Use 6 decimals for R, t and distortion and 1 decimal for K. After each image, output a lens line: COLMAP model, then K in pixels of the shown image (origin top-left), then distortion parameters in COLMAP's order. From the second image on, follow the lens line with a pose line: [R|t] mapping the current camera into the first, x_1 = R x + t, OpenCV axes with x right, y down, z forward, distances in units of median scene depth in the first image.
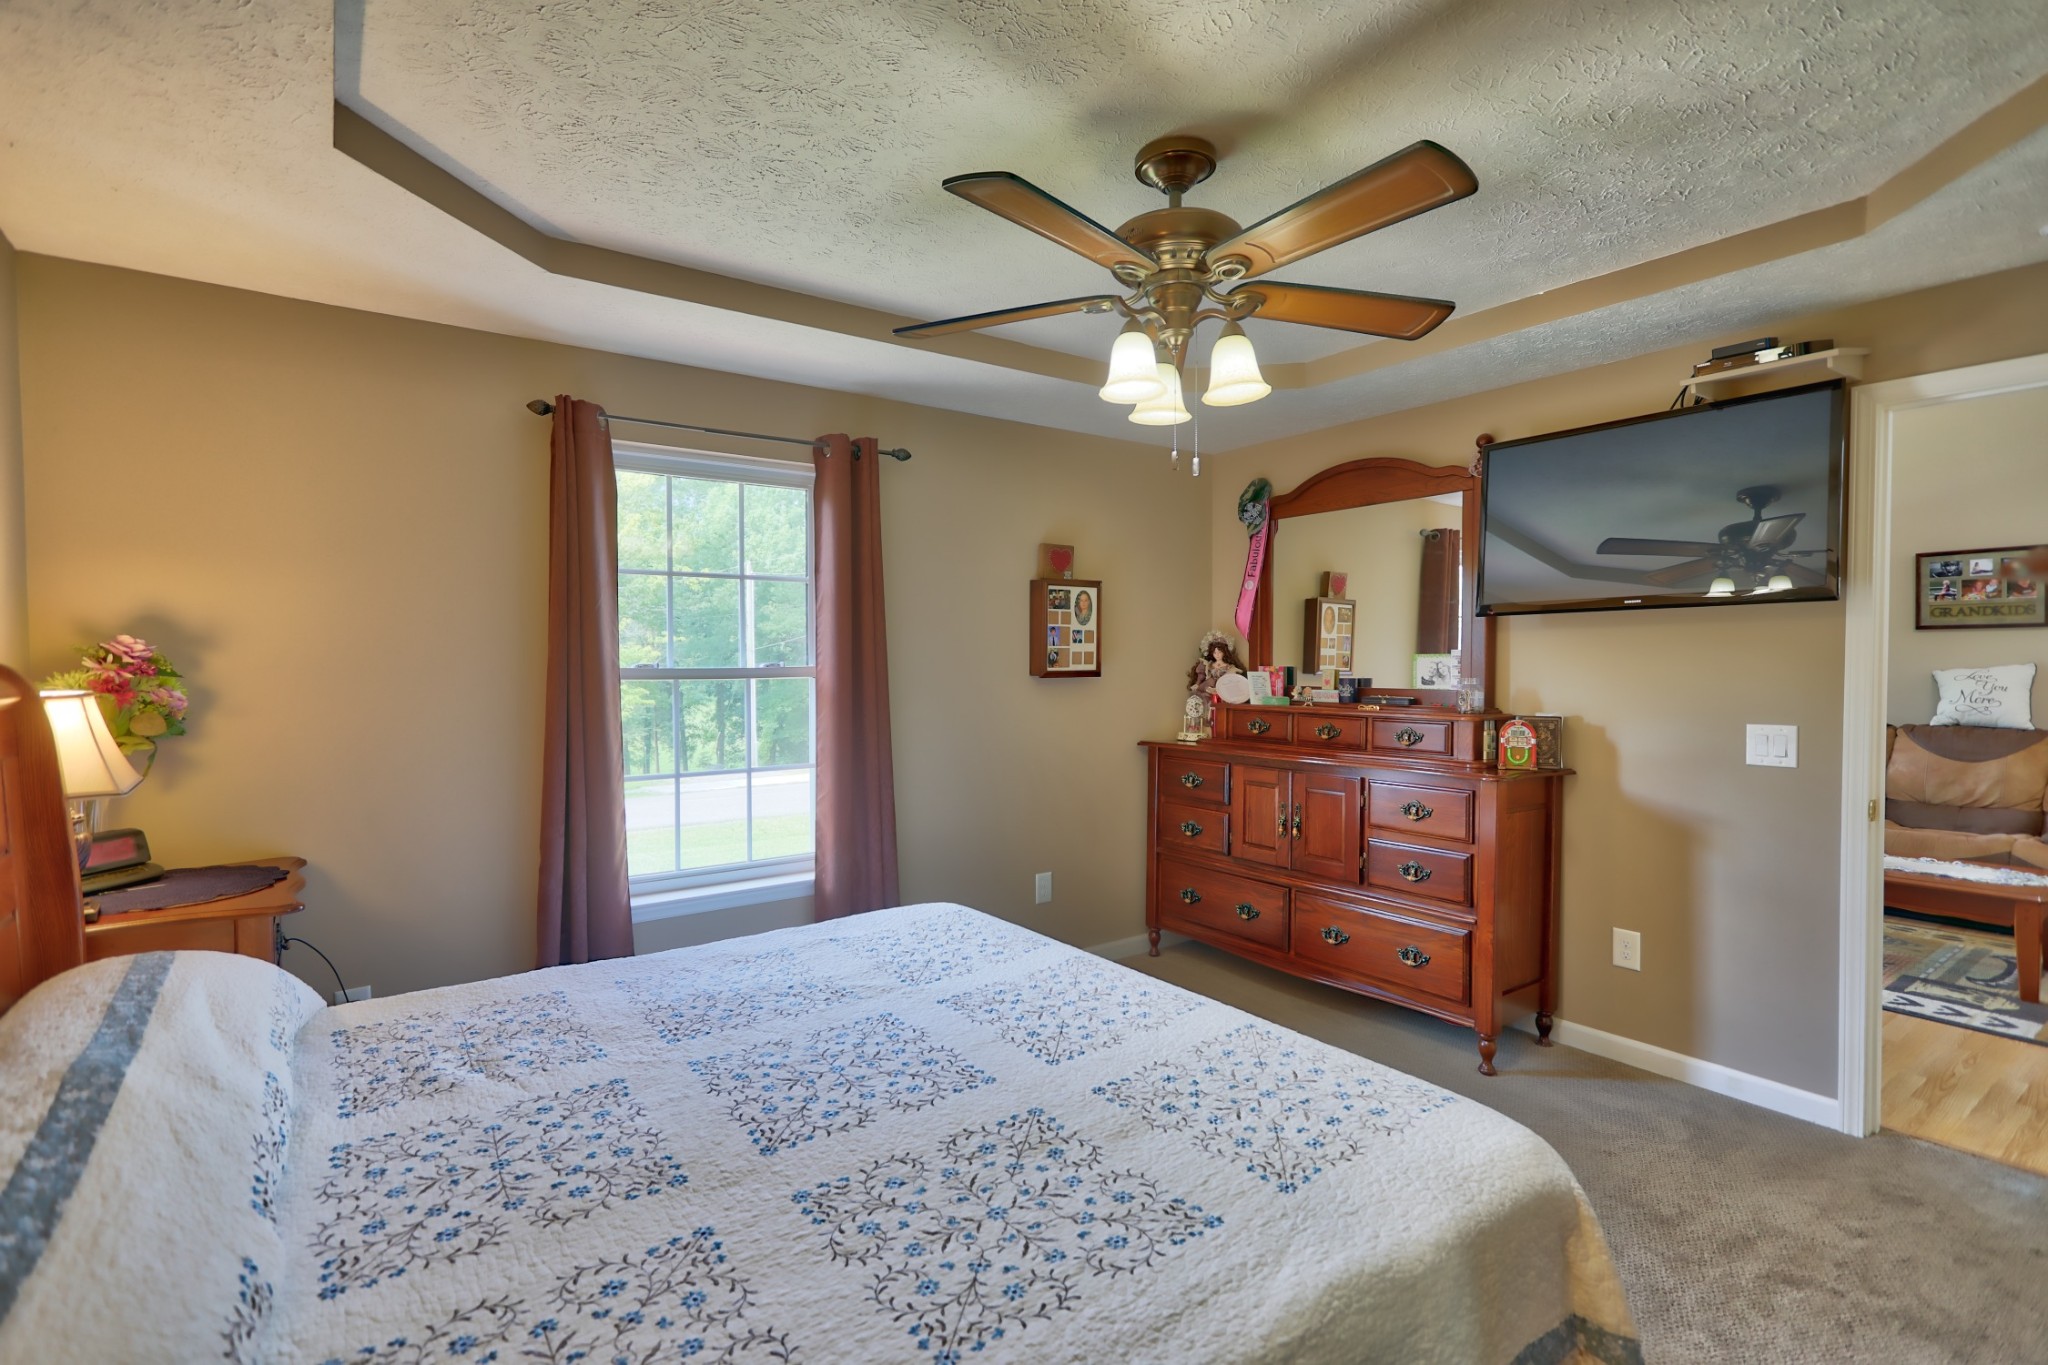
lens RADIAL K [[959.5, 0, 1023.8], [0, 959.5, 678.8], [0, 0, 1]] dist [-0.004687, 0.003330]
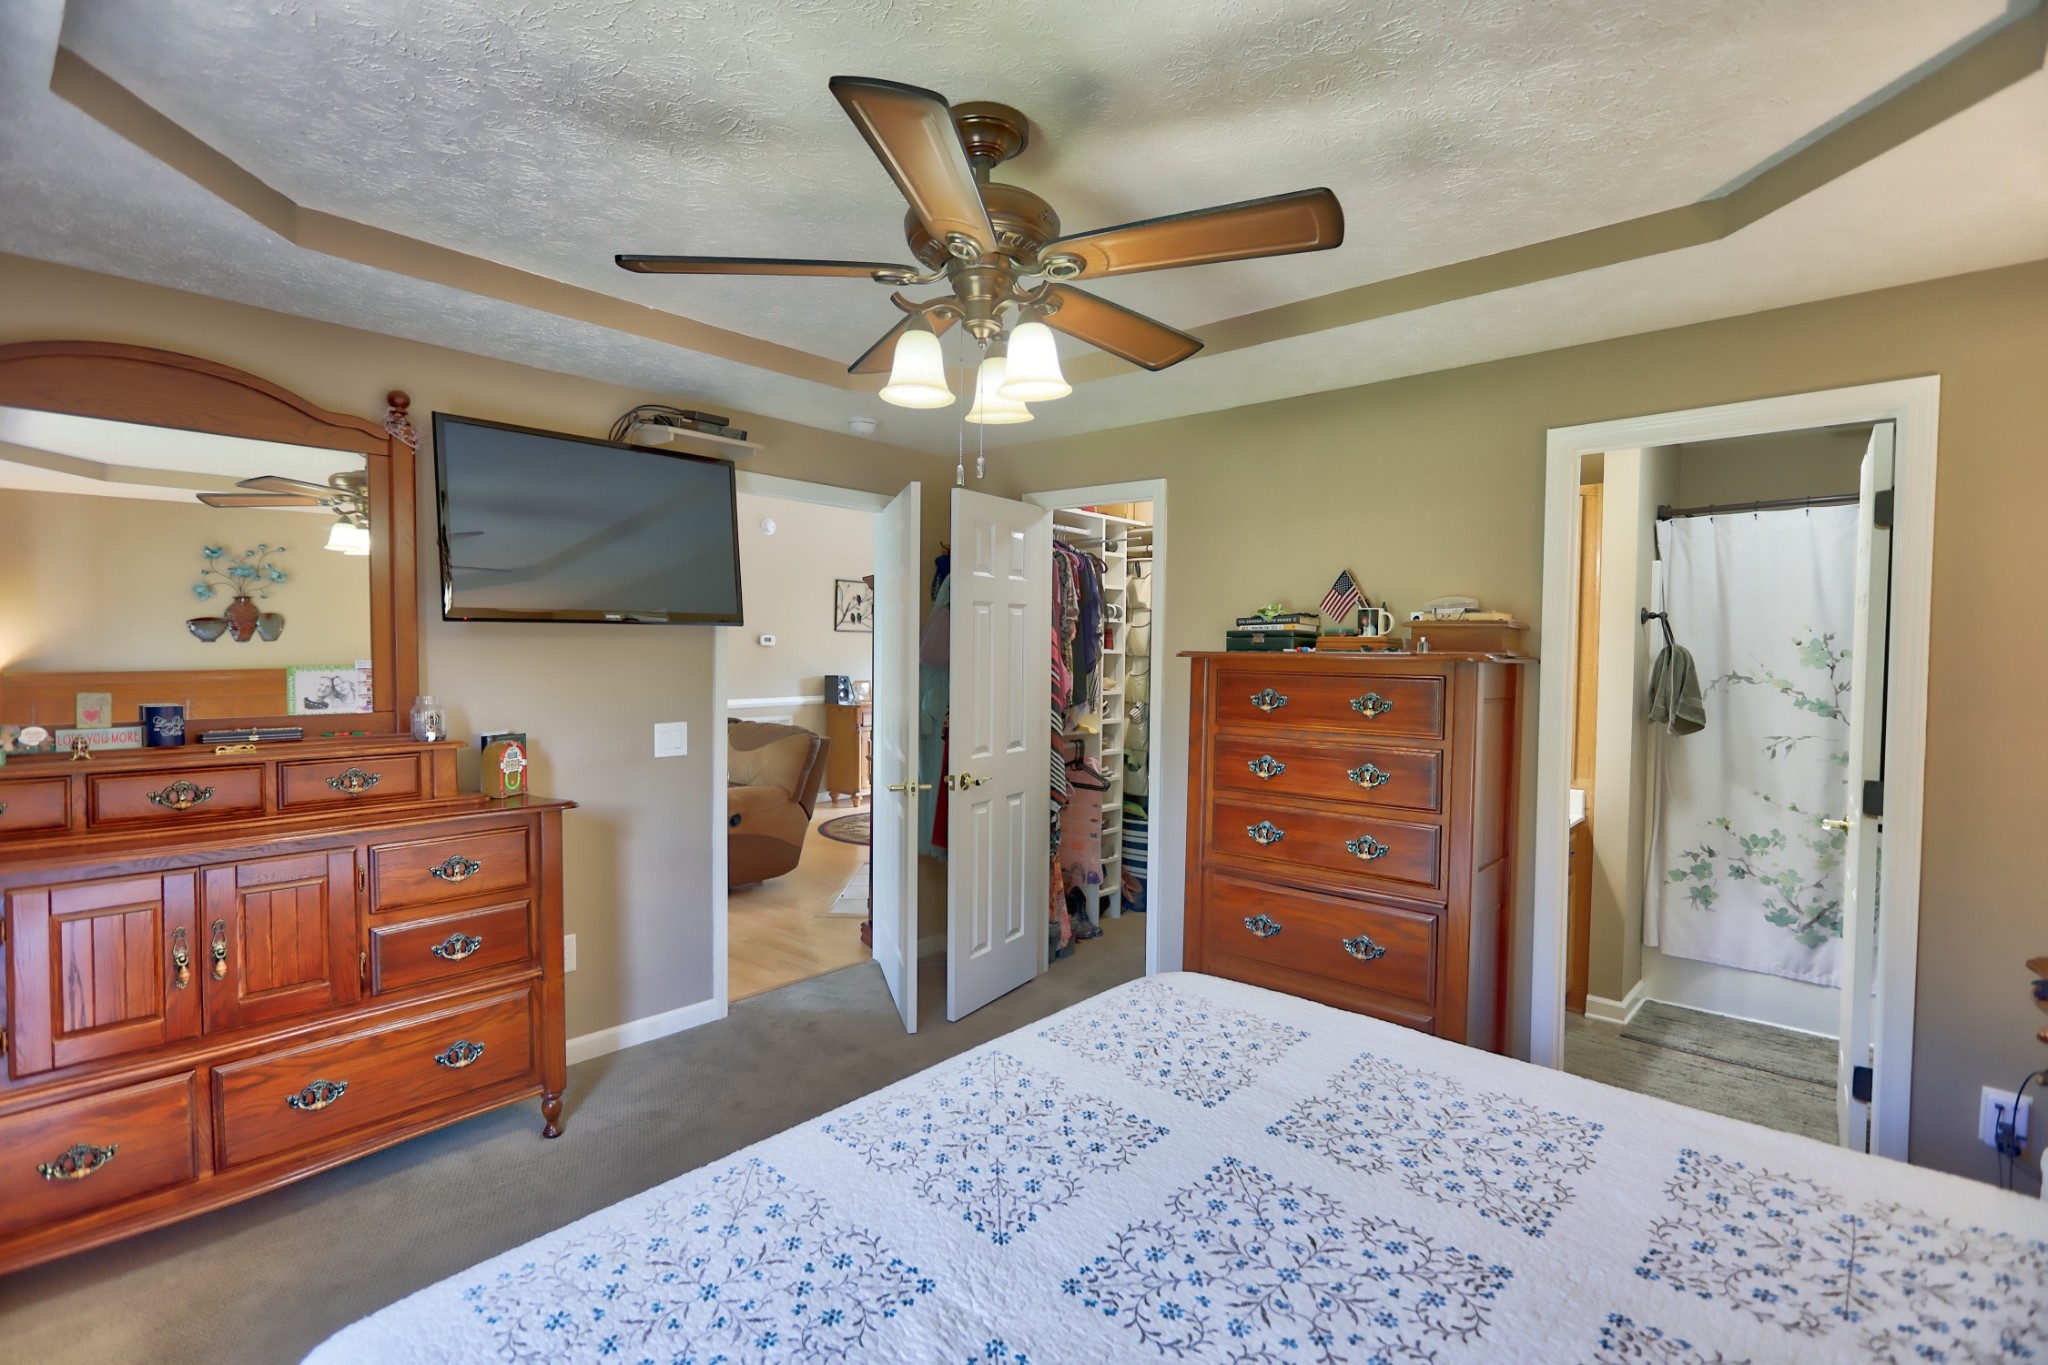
lens RADIAL K [[959.5, 0, 1022.8], [0, 959.5, 675.7], [0, 0, 1]] dist [-0.004687, 0.003330]
pose [[-0.217862, -0.025499, 0.975646, -0.368113], [0.013399, 0.999486, 0.029114, -0.029725], [-0.975888, 0.019415, -0.217408, 0.586972]]
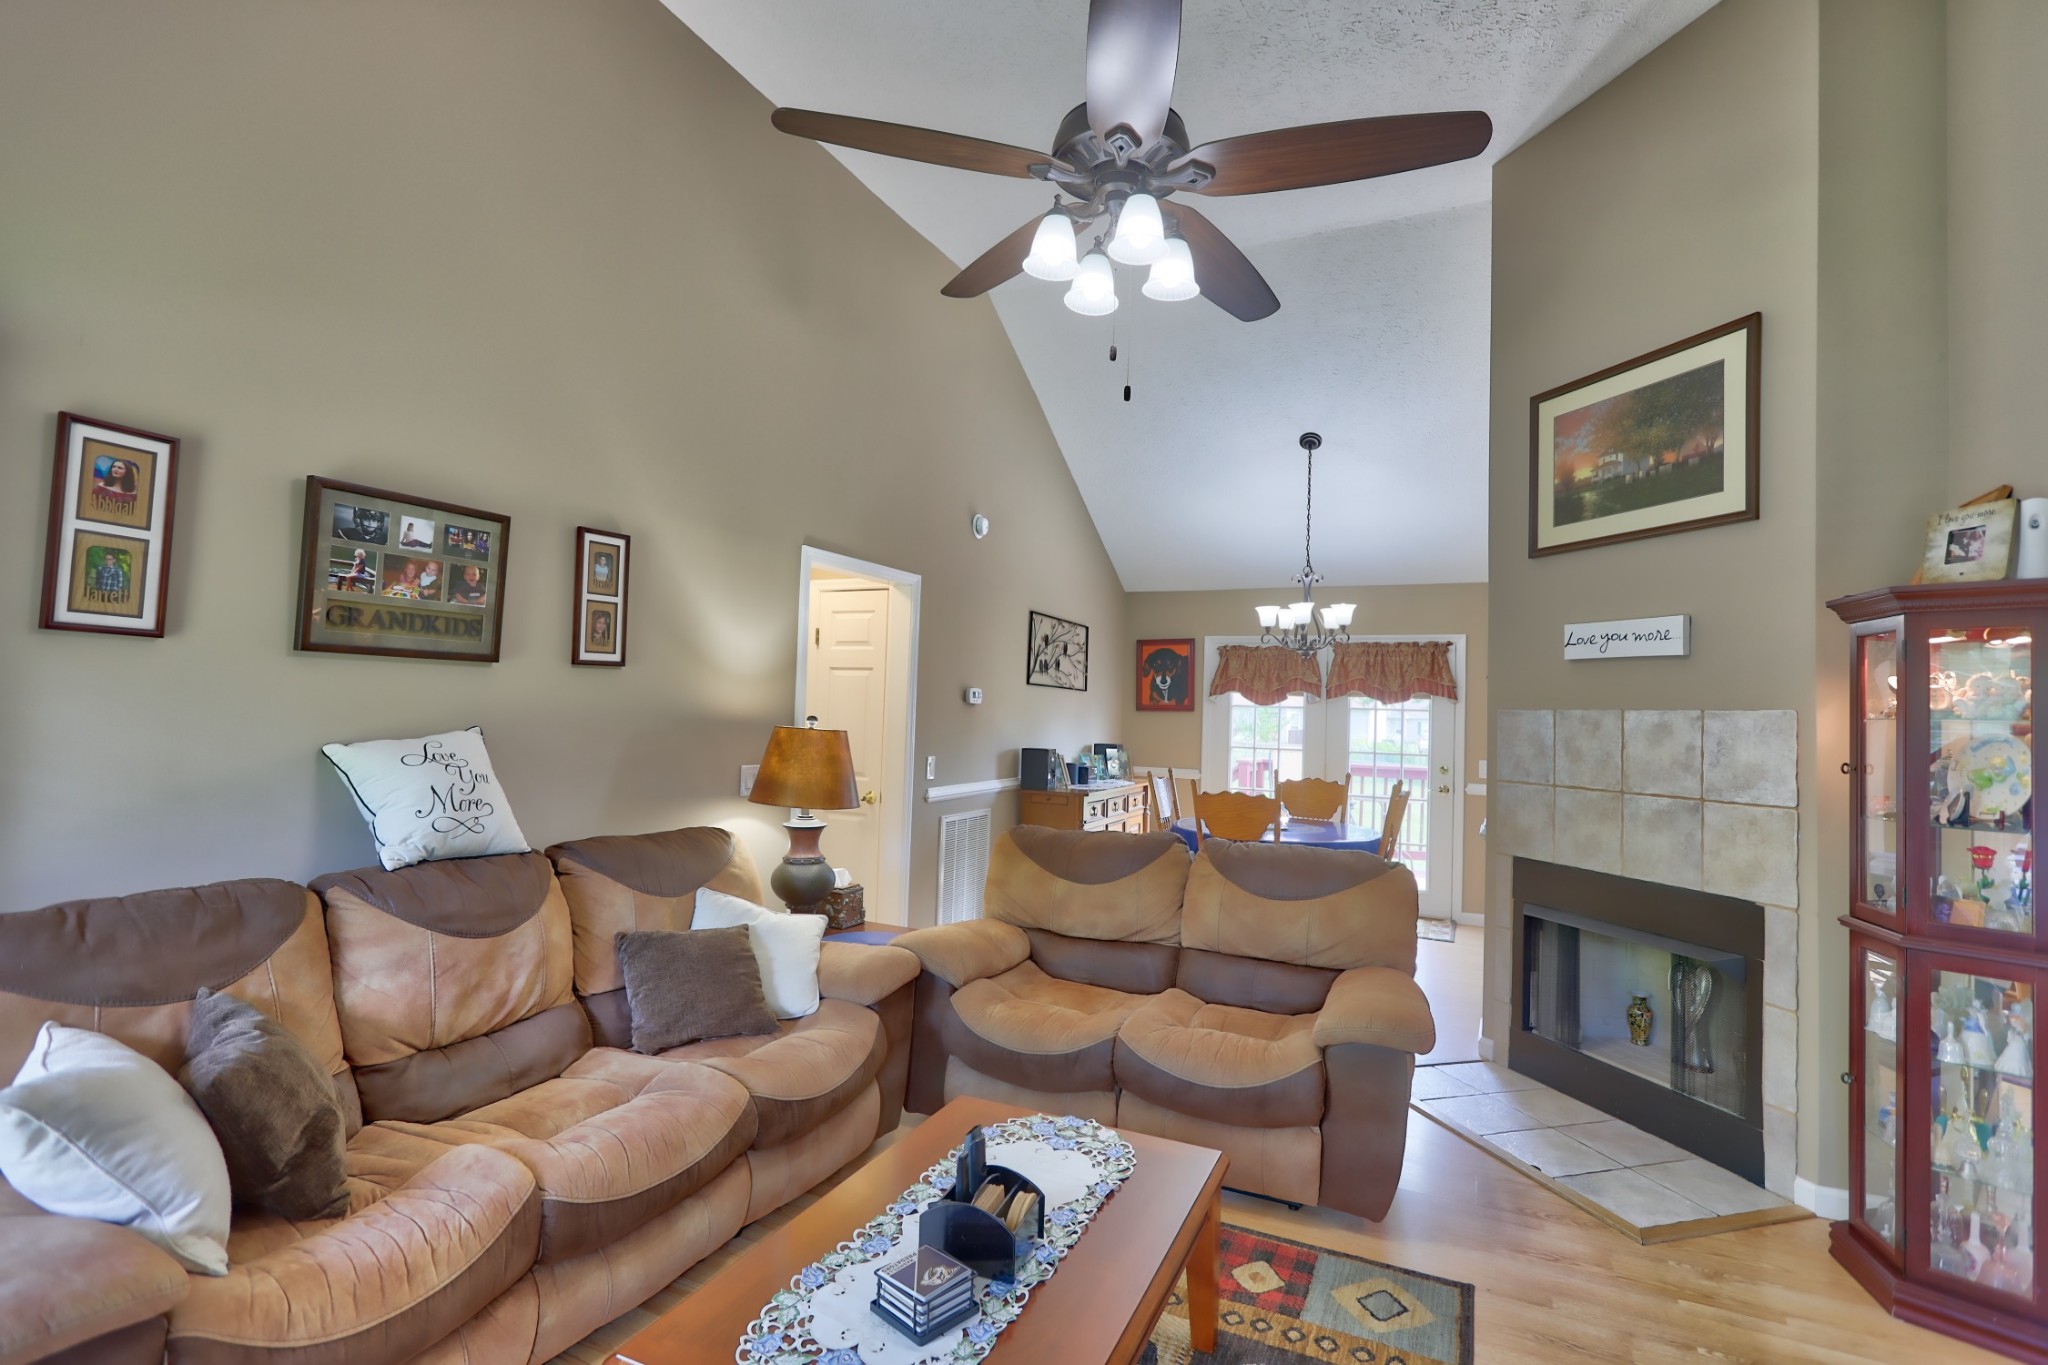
lens RADIAL K [[959.5, 0, 1030.0], [0, 959.5, 678.7], [0, 0, 1]] dist [-0.004687, 0.003330]
pose [[-0.482257, 0.019772, 0.875807, 0.548501], [-0.008669, 0.999589, -0.027340, -0.041155], [-0.875987, -0.020778, -0.481887, 1.277028]]
